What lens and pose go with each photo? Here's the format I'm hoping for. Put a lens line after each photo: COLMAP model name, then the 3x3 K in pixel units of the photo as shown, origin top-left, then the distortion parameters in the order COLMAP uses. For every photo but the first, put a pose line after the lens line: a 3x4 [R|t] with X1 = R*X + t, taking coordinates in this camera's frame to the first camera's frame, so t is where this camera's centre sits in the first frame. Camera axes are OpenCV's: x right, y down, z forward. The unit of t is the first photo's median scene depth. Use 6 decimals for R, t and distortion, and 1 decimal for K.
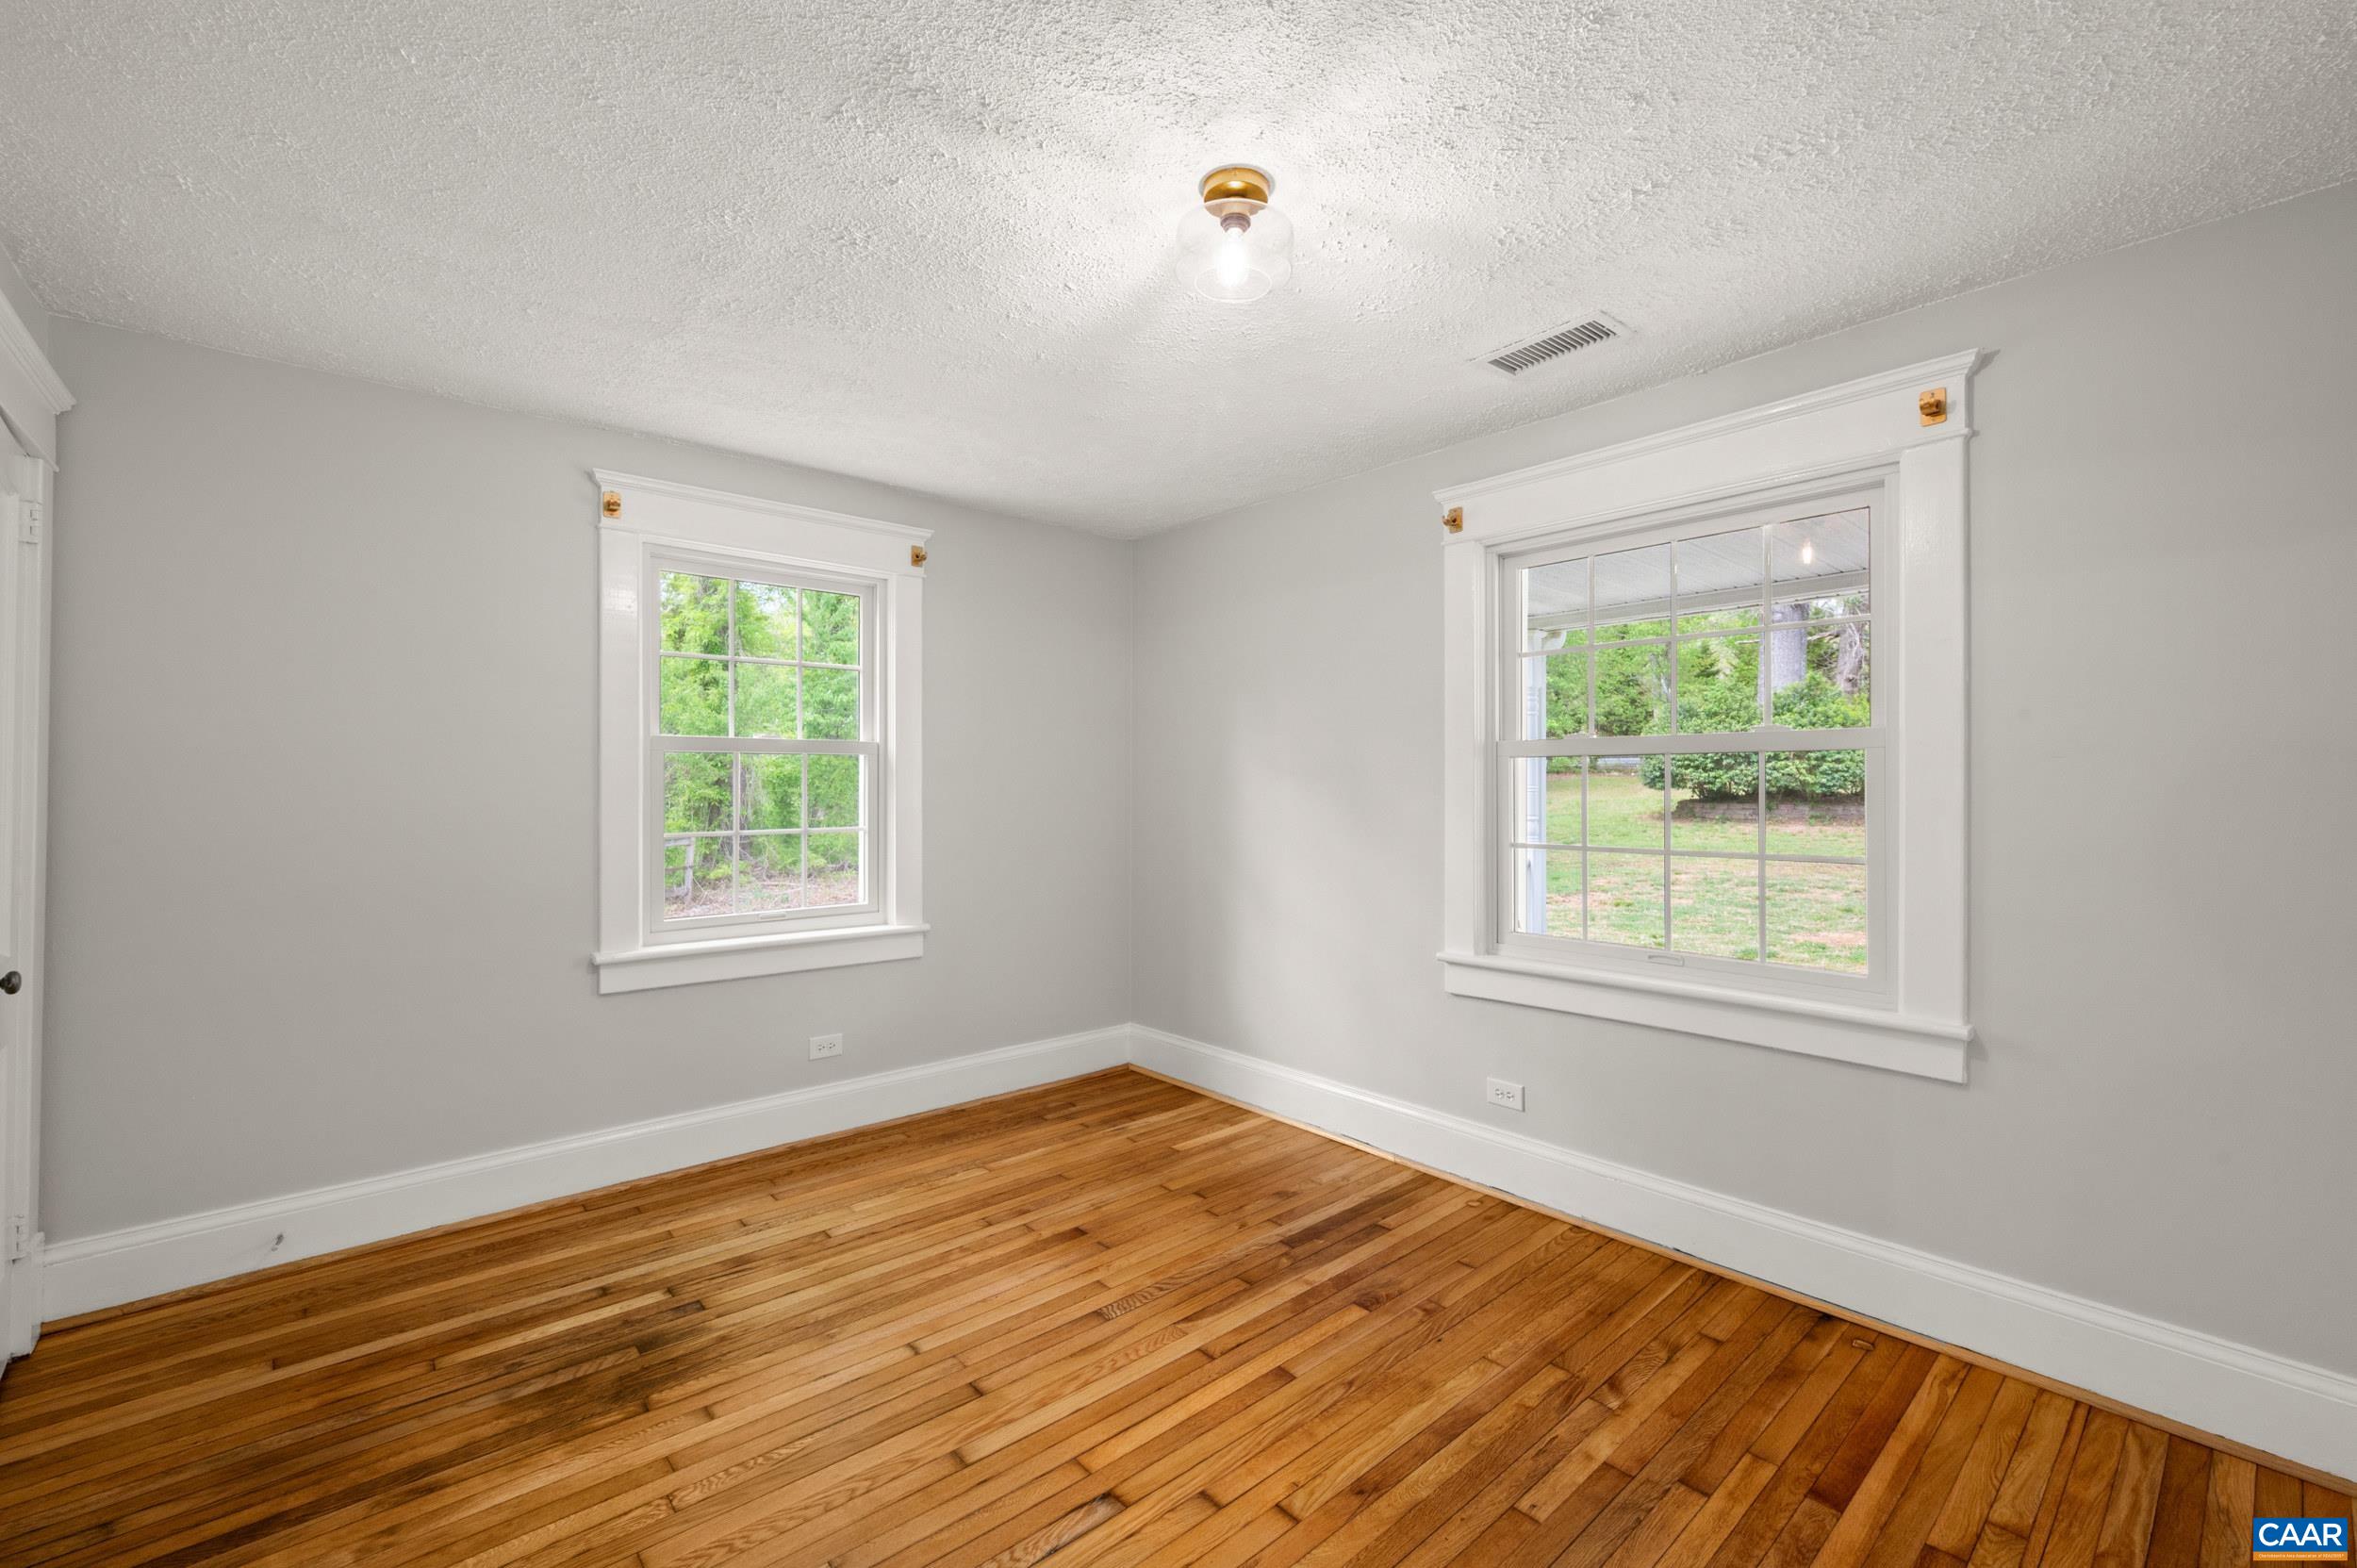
lens RADIAL K [[984.0, 0, 1183.5], [0, 984.0, 774.6], [0, 0, 1]] dist [0.000203, 0.000203]
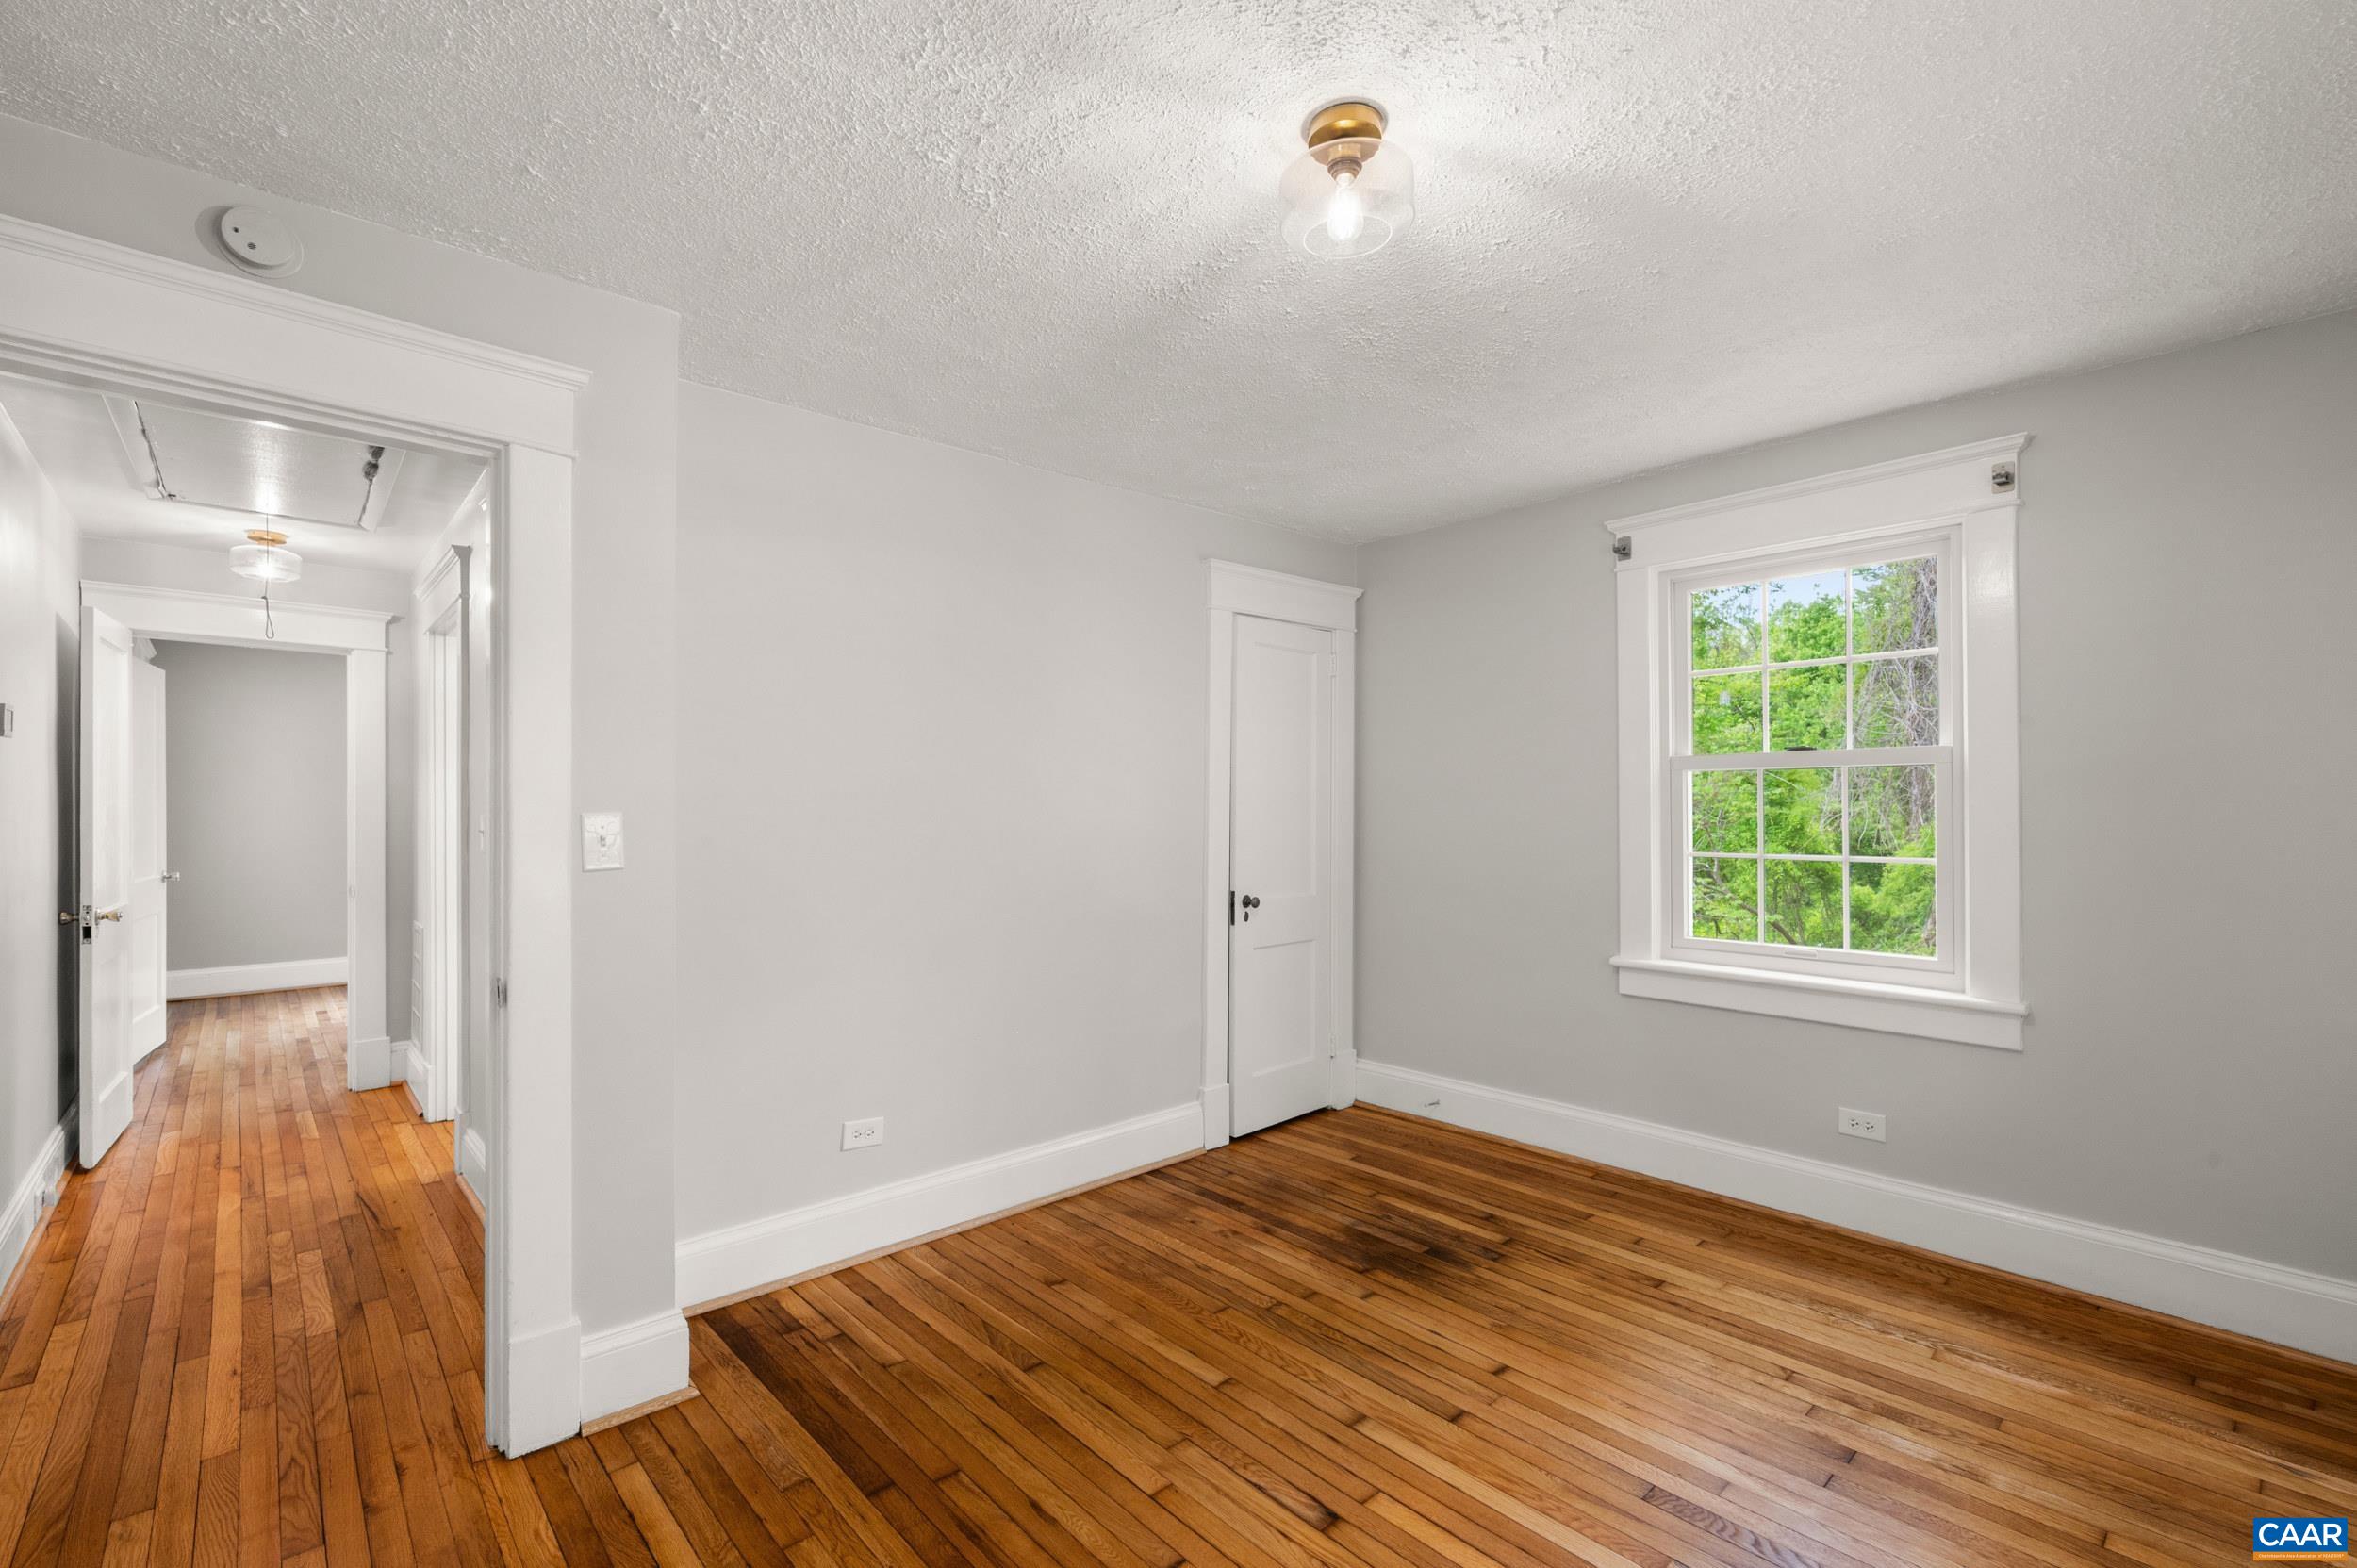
lens RADIAL K [[1046.1, 0, 1173.7], [0, 1046.1, 795.4], [0, 0, 1]] dist [0.000660, 0.000104]
pose [[-0.000155, -0.008547, -0.999963, 0.716531], [0.013074, 0.999878, -0.008549, 0.005005], [0.999915, -0.013075, -0.000043, 0.611887]]
